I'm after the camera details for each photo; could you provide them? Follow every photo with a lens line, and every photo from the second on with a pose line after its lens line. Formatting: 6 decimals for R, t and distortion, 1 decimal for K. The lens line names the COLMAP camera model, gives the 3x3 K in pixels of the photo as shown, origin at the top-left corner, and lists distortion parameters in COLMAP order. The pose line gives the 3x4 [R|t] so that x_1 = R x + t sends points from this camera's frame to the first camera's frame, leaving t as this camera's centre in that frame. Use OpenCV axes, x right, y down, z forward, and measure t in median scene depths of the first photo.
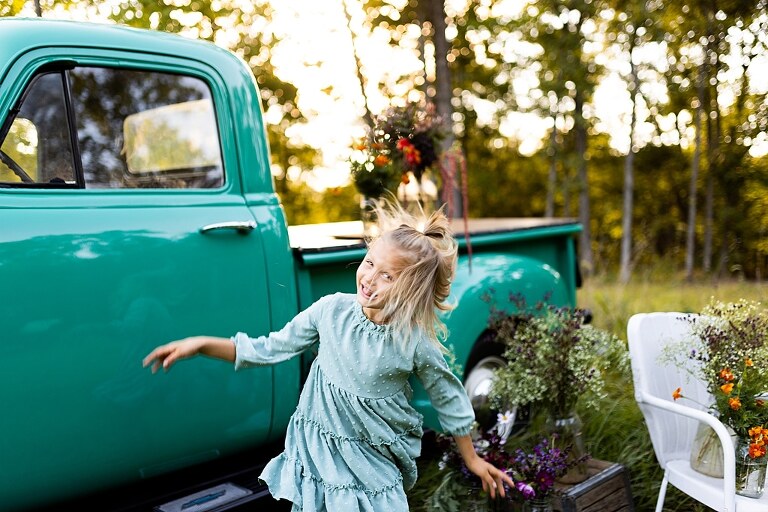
lens RADIAL K [[727.9, 0, 381.0], [0, 727.9, 260.7], [0, 0, 1]] dist [0.006625, 0.012481]
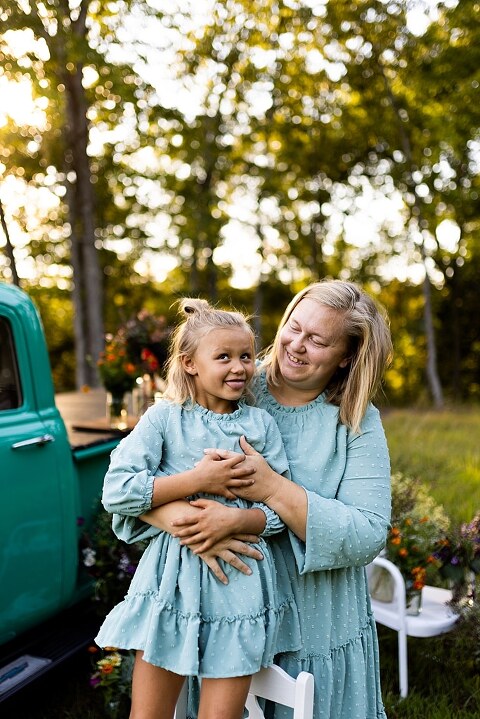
lens RADIAL K [[703.1, 0, 240.0], [0, 703.1, 359.5], [0, 0, 1]] dist [0.002249, 0.009059]
pose [[0.949092, -0.003941, 0.314973, -0.182982], [0.015492, 0.999296, -0.034179, -0.101385], [-0.314617, 0.037318, 0.948485, -0.166403]]
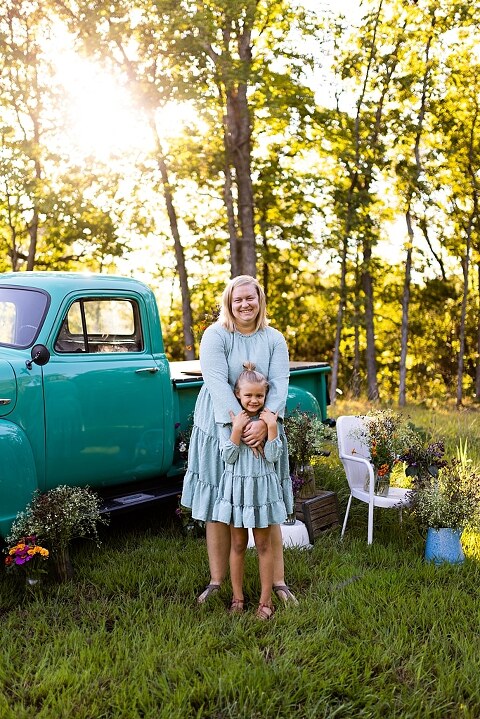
lens RADIAL K [[733.2, 0, 226.5], [0, 733.2, 336.3], [0, 0, 1]] dist [-0.002171, 0.000333]
pose [[0.997979, 0.022903, 0.059271, -0.078400], [-0.019070, 0.997739, -0.064438, -0.007852], [-0.060612, 0.063178, 0.996160, -0.858698]]
